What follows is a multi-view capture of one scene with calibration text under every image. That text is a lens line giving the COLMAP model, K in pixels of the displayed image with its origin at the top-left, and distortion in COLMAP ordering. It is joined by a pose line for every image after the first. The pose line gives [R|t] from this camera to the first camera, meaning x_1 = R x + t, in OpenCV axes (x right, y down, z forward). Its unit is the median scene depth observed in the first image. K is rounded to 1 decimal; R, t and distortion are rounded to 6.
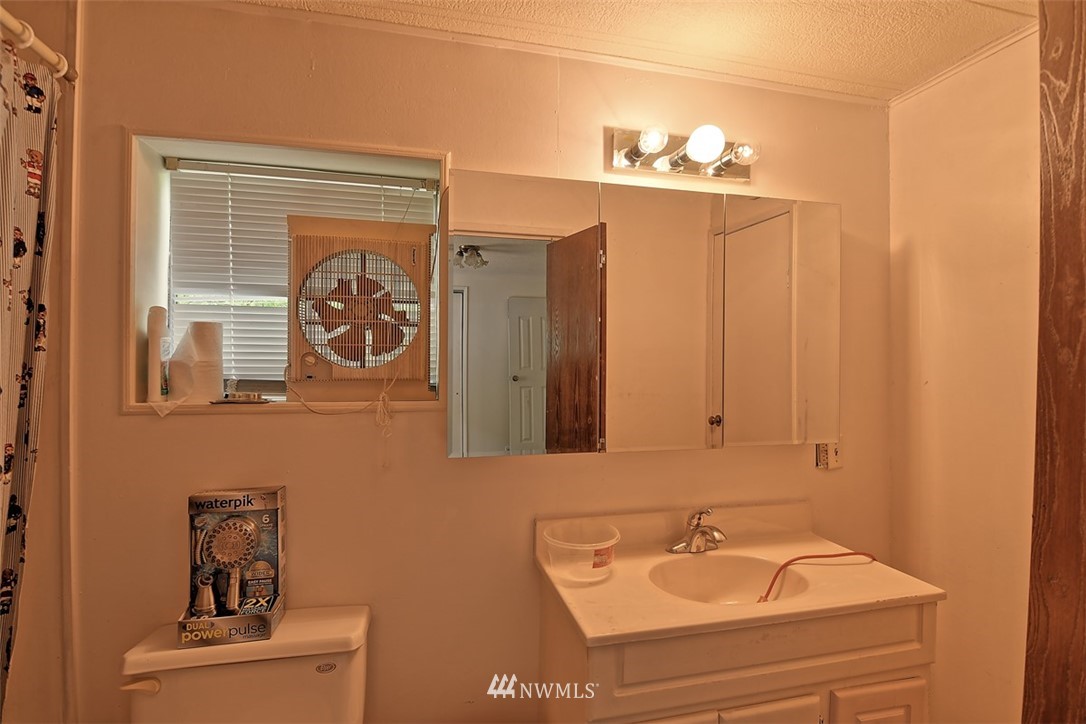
lens RADIAL K [[531.1, 0, 545.5], [0, 531.1, 355.5], [0, 0, 1]] dist [-0.014491, -0.005198]
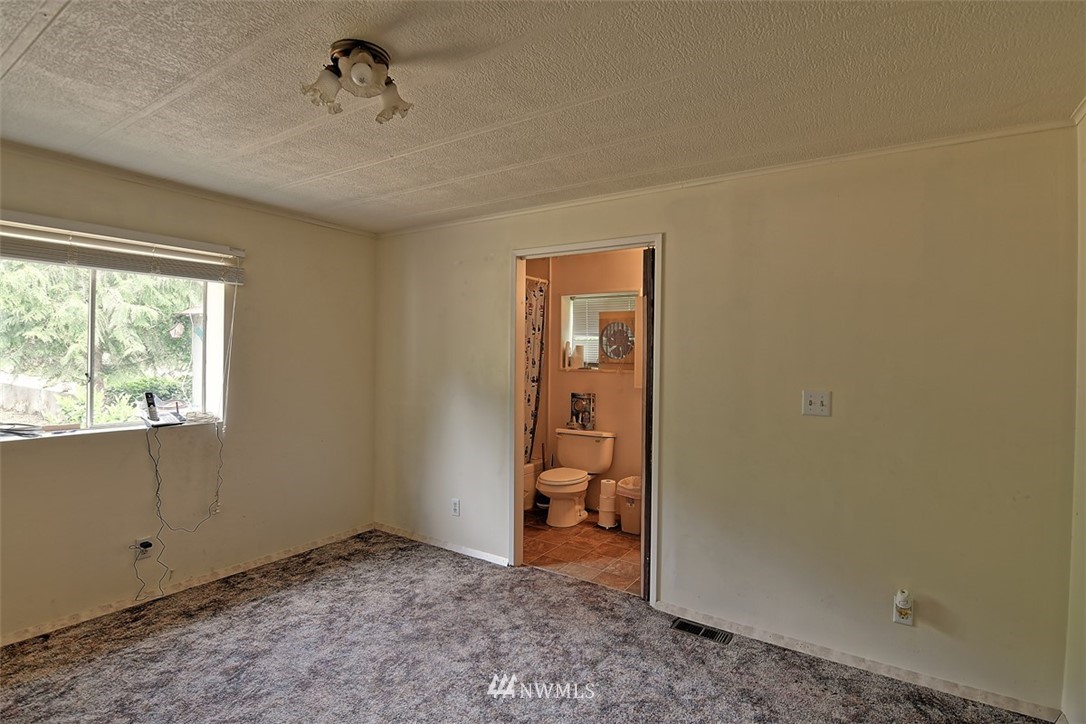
lens RADIAL K [[531.1, 0, 543.8], [0, 531.1, 359.3], [0, 0, 1]] dist [-0.014491, -0.005198]
pose [[0.679270, 0.007912, -0.733846, 1.841490], [-0.002927, 0.999963, 0.008072, 0.000068], [0.733883, -0.003335, 0.679268, -1.607541]]
